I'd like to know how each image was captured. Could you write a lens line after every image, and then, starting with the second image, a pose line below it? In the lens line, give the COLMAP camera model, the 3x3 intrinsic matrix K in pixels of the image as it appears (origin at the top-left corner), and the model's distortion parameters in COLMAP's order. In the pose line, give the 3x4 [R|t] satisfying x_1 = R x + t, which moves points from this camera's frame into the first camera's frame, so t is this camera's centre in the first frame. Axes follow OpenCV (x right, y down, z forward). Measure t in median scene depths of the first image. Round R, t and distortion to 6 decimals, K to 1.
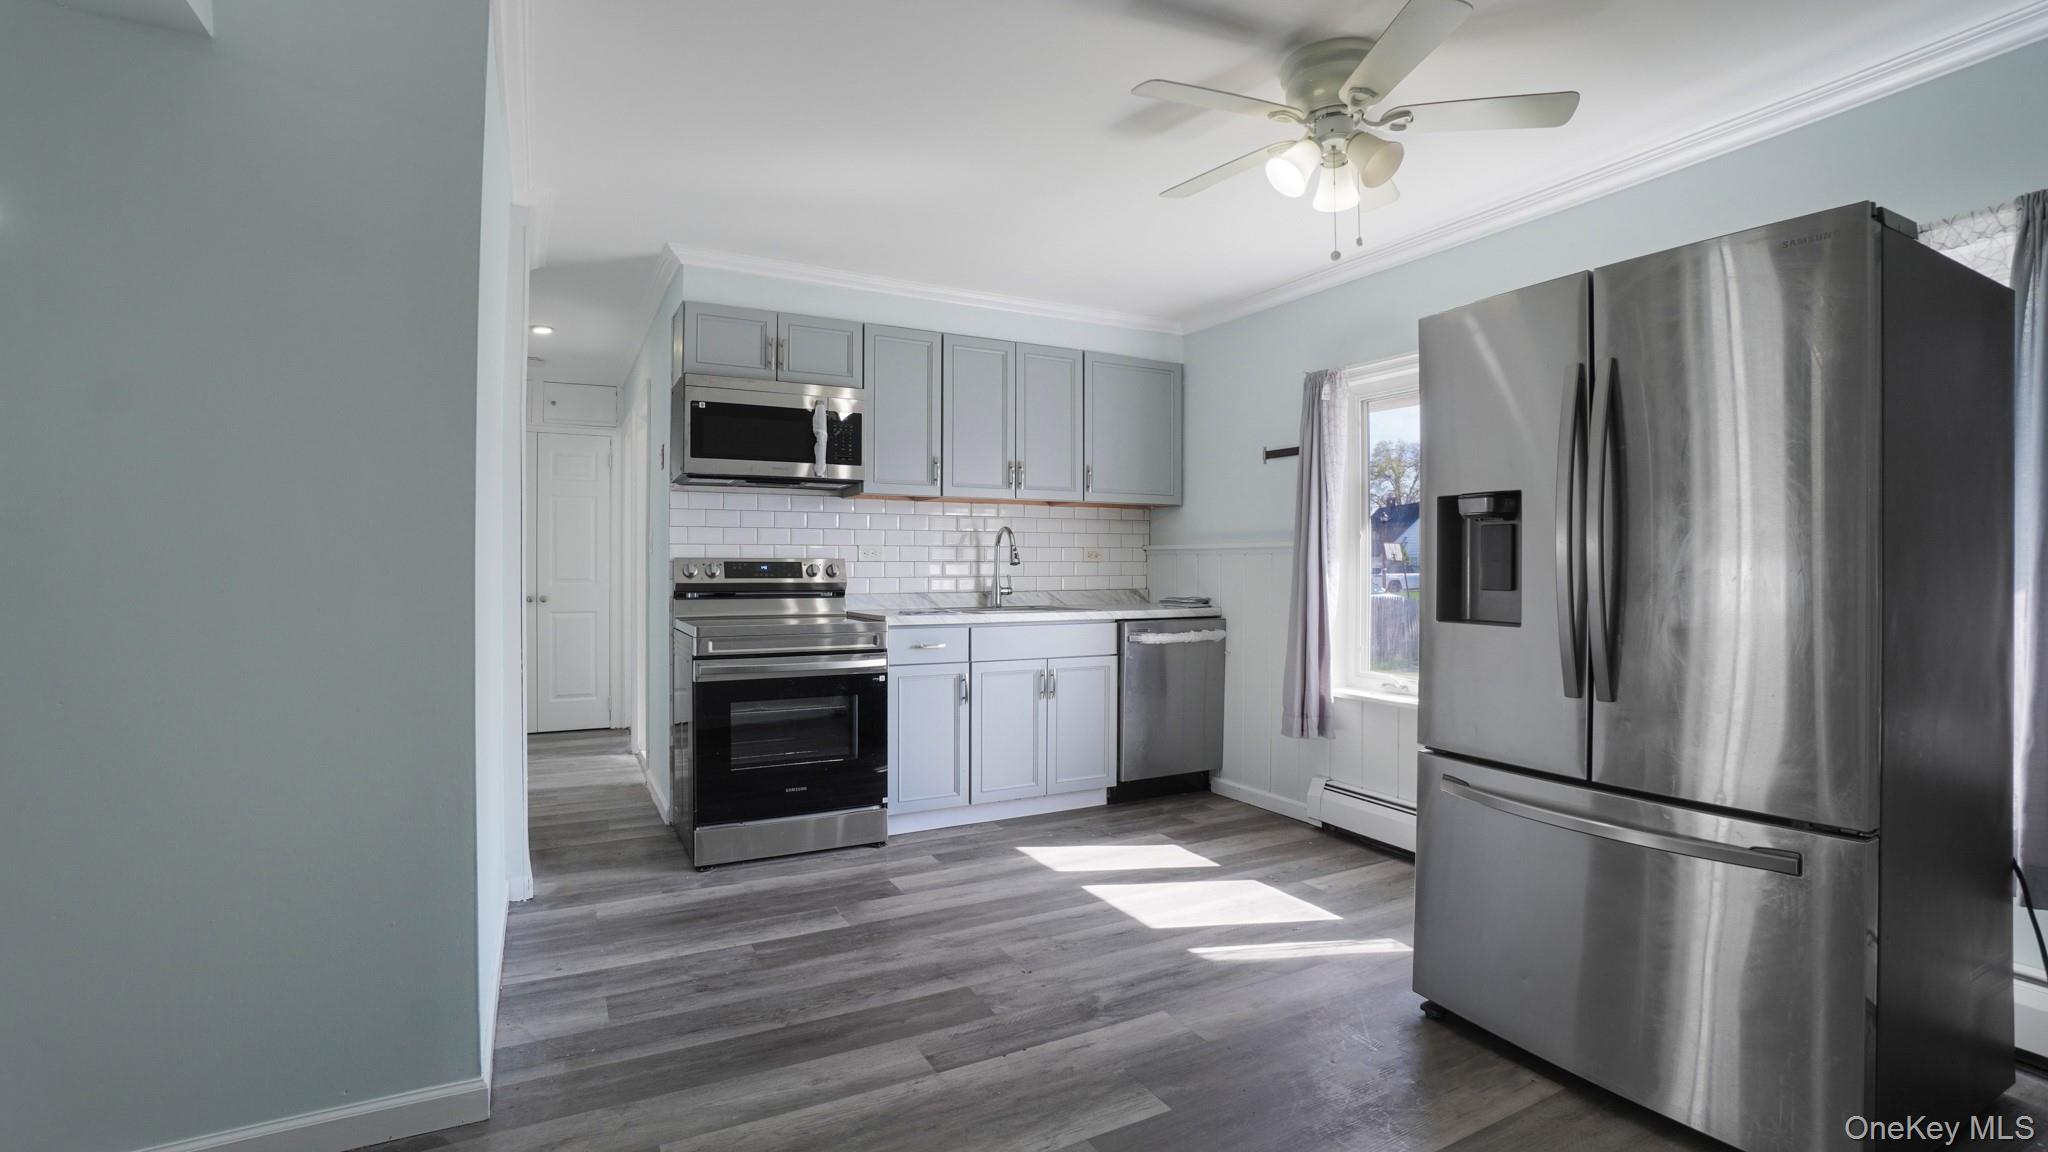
lens RADIAL K [[910.5, 0, 1016.9], [0, 910.5, 572.1], [0, 0, 1]] dist [-0.047844, 0.009768]
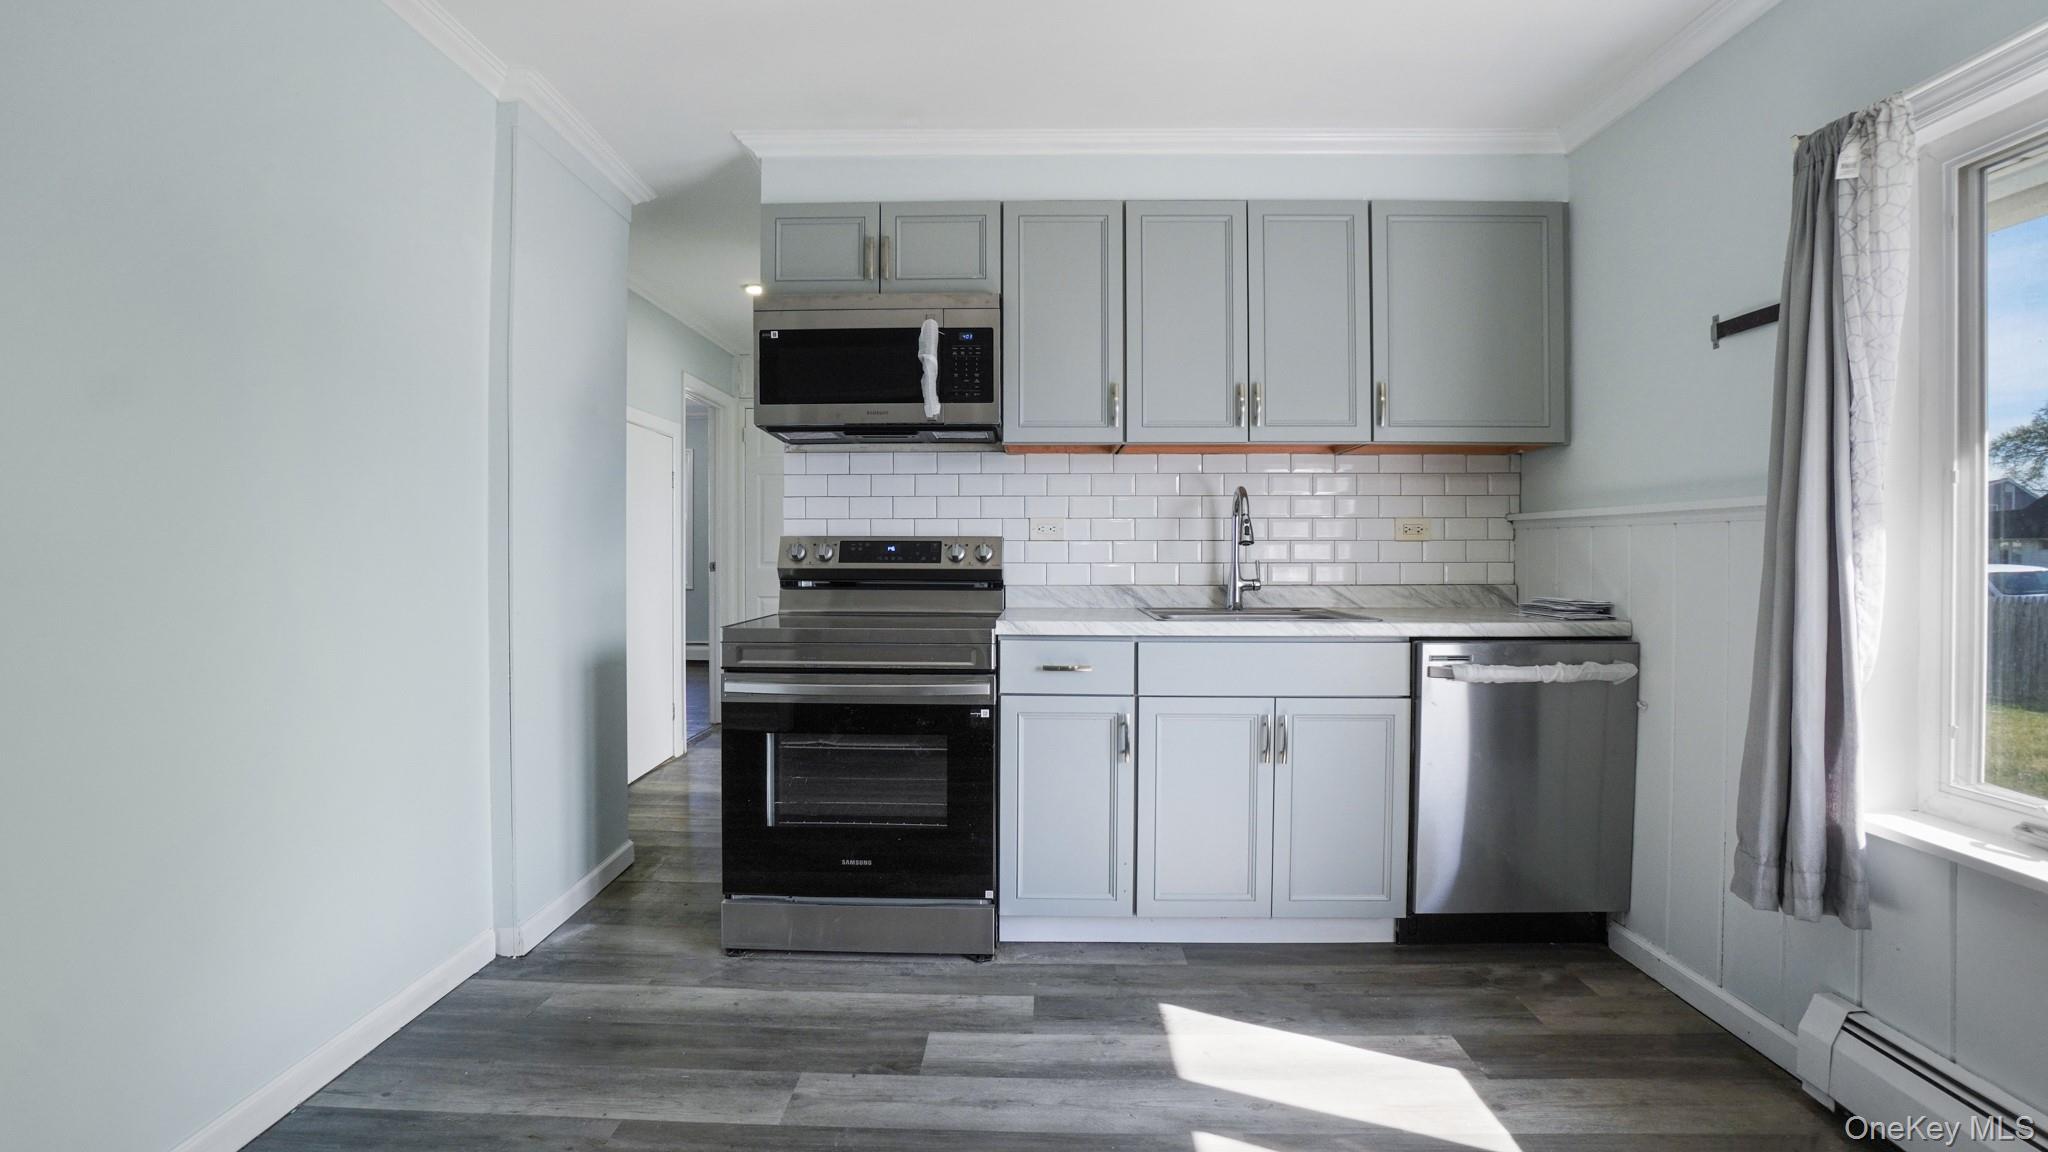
lens RADIAL K [[910.5, 0, 1010.3], [0, 910.5, 561.0], [0, 0, 1]] dist [-0.047844, 0.009768]
pose [[0.874207, 0.005766, -0.485519, 0.182584], [-0.004244, 0.999982, 0.004234, 0.001606], [0.485535, -0.001640, 0.874216, 0.399676]]
